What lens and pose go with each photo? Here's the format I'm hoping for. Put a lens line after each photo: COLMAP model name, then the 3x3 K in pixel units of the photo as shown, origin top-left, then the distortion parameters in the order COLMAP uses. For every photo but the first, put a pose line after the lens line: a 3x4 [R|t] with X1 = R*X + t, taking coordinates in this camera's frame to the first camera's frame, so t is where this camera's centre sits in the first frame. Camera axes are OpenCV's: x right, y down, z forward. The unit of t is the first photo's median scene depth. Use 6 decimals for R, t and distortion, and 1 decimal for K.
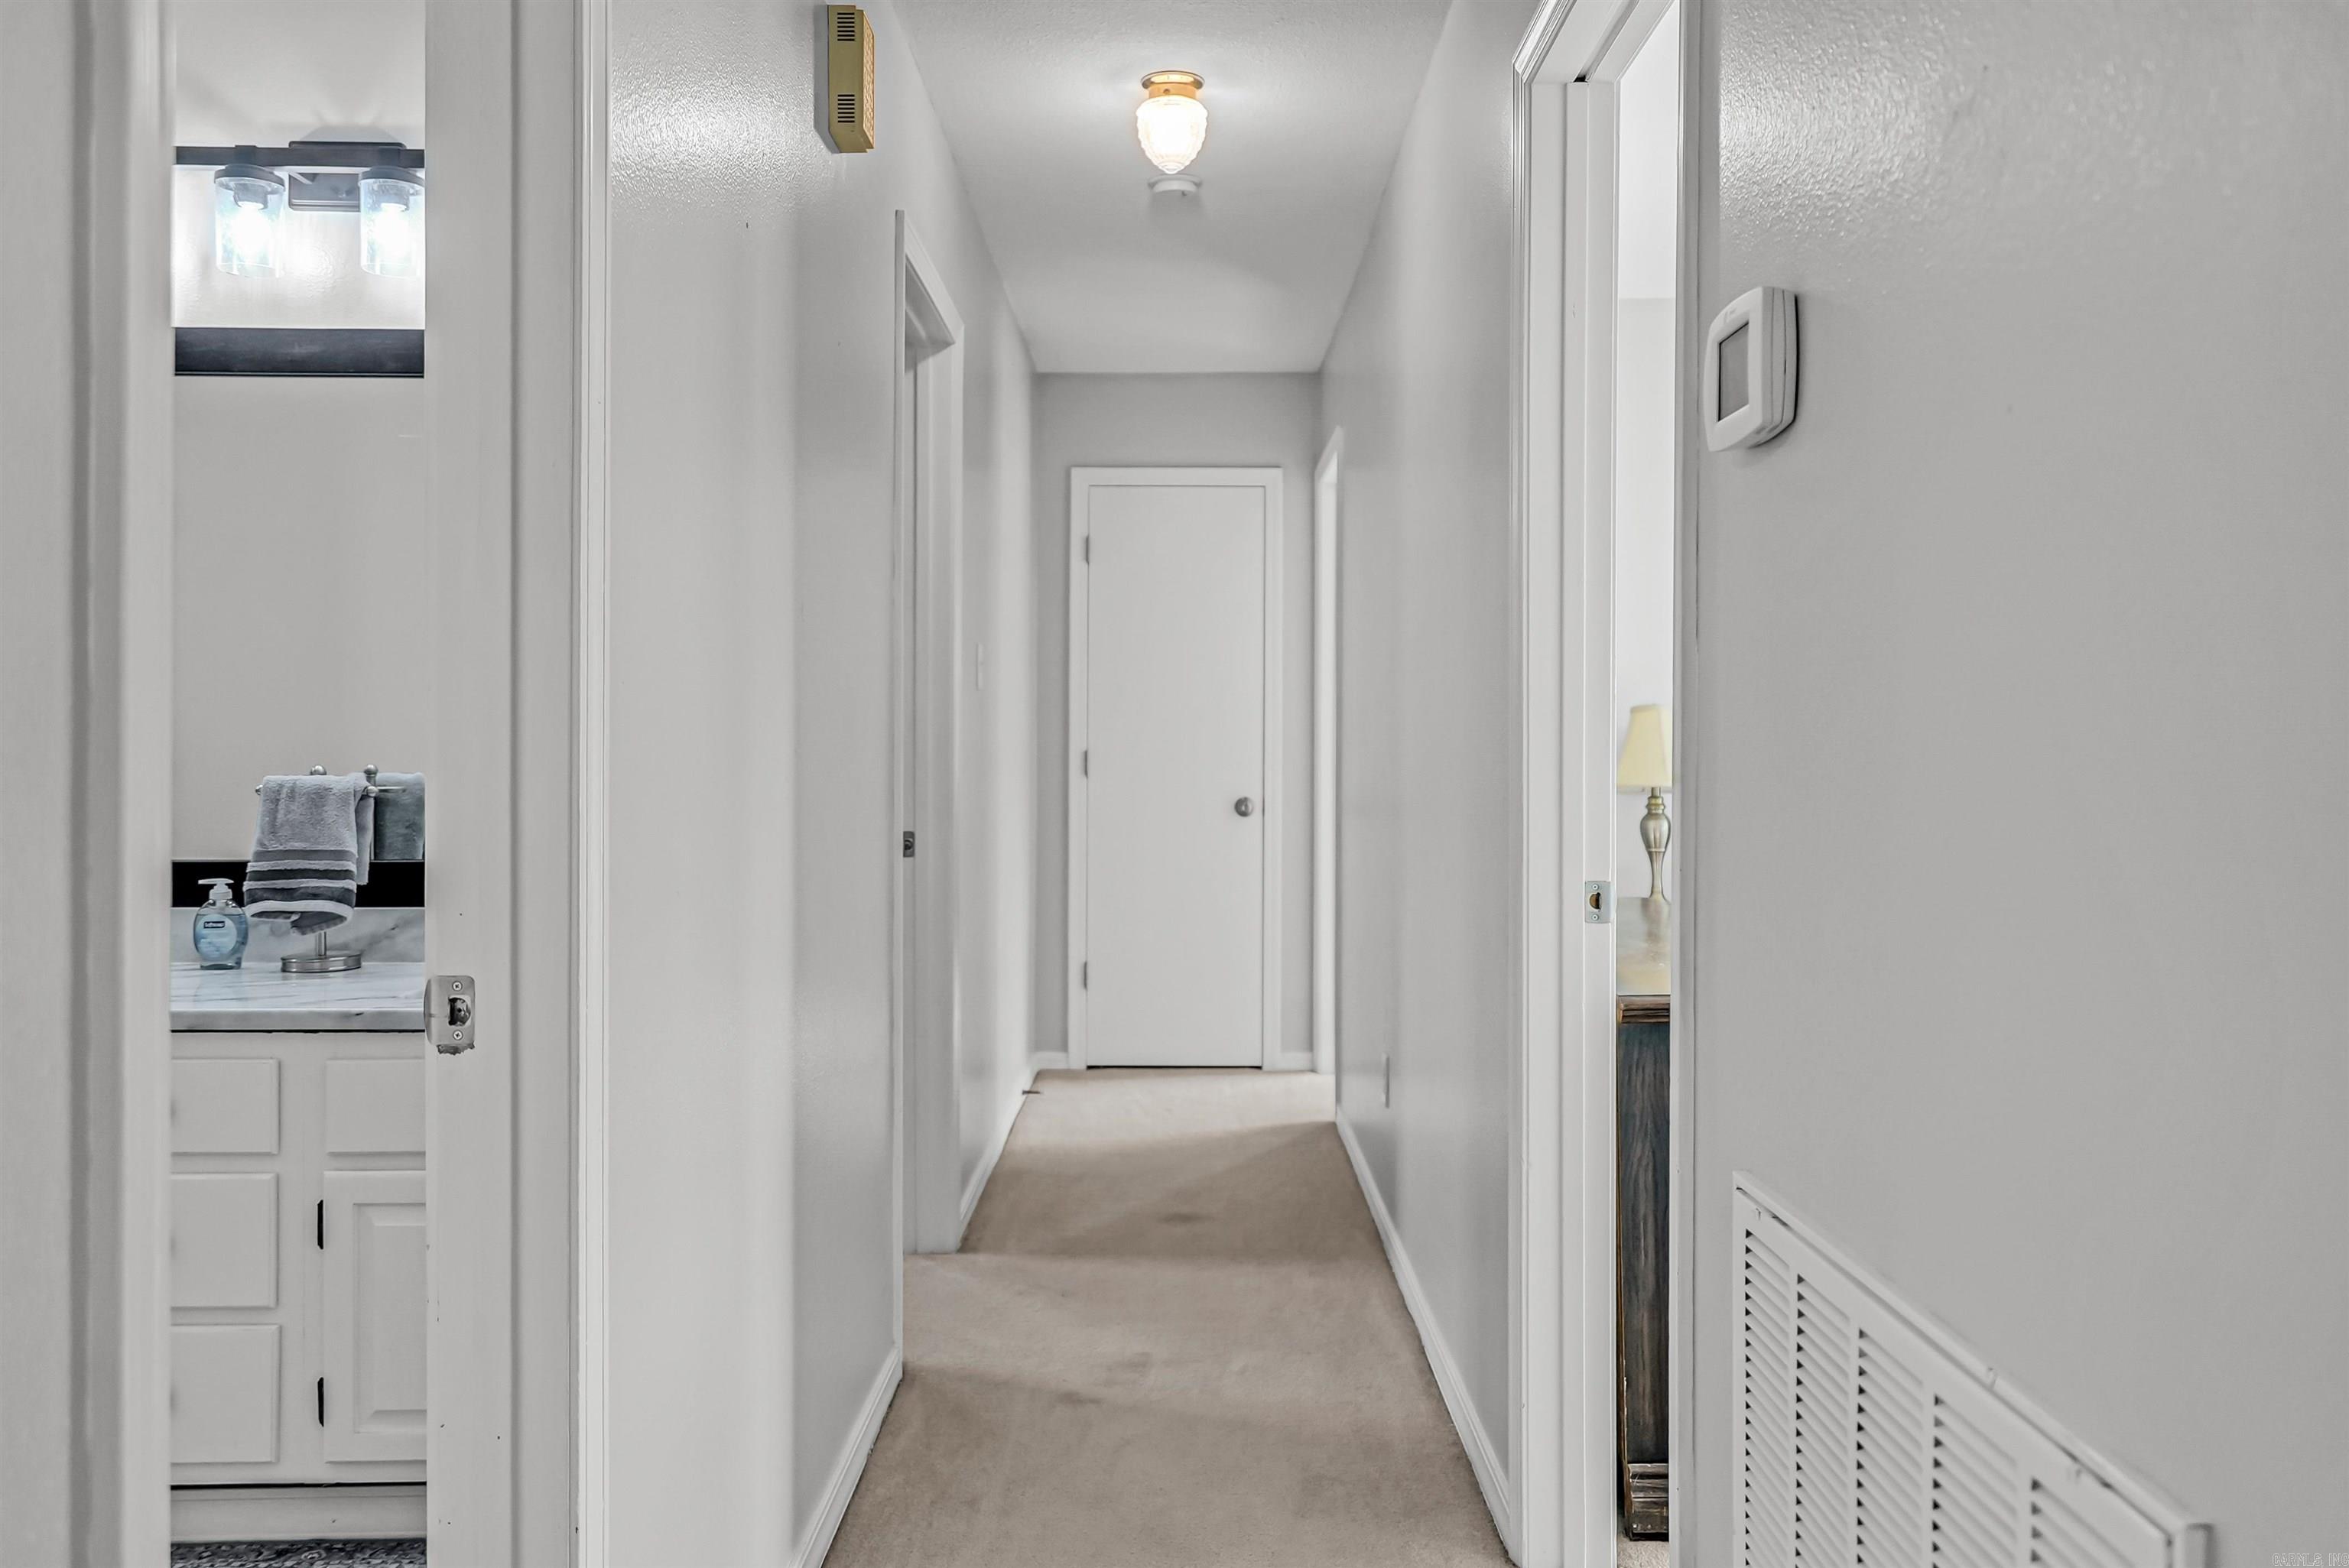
lens RADIAL K [[1589.0, 0, 1174.5], [0, 1589.0, 784.0], [0, 0, 1]] dist [-0.004164, -0.001656]
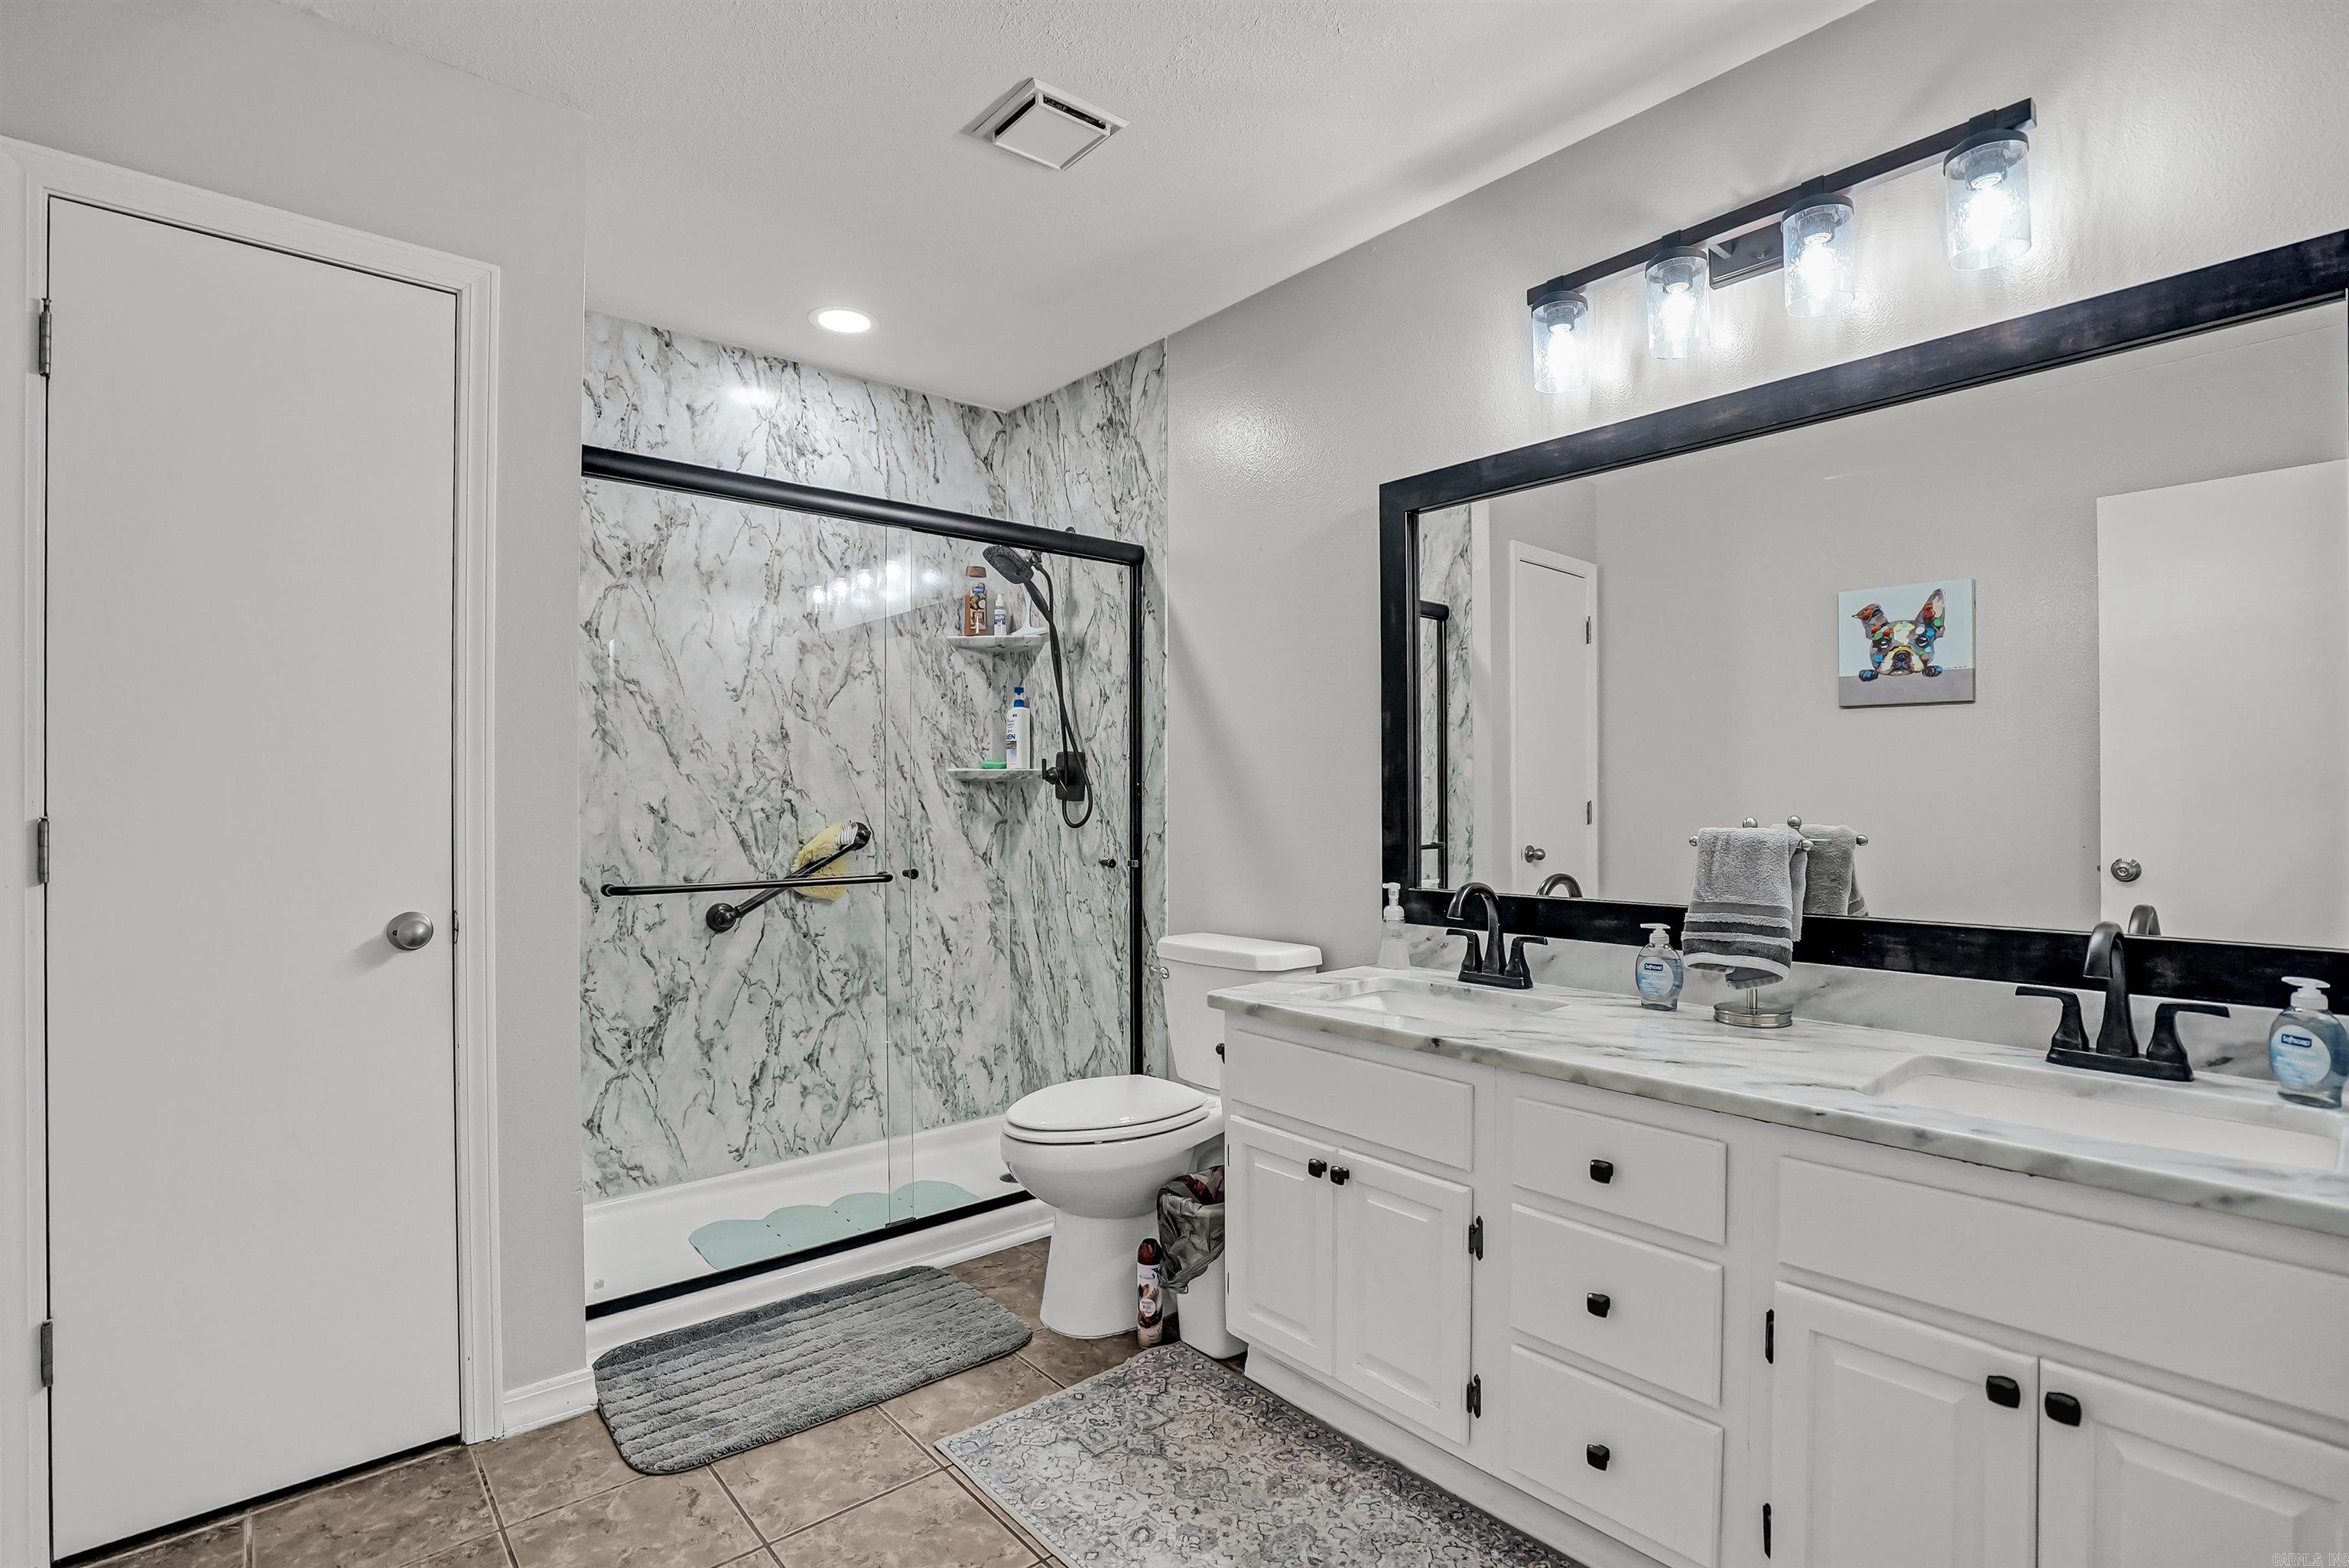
lens RADIAL K [[1116.5, 0, 1194.3], [0, 1116.5, 781.5], [0, 0, 1]] dist [-0.052342, 0.021113]
pose [[0.605443, -0.022651, -0.795566, -0.203633], [-0.008037, 0.999370, -0.034570, -0.007660], [0.795848, 0.027324, 0.604879, 0.309909]]
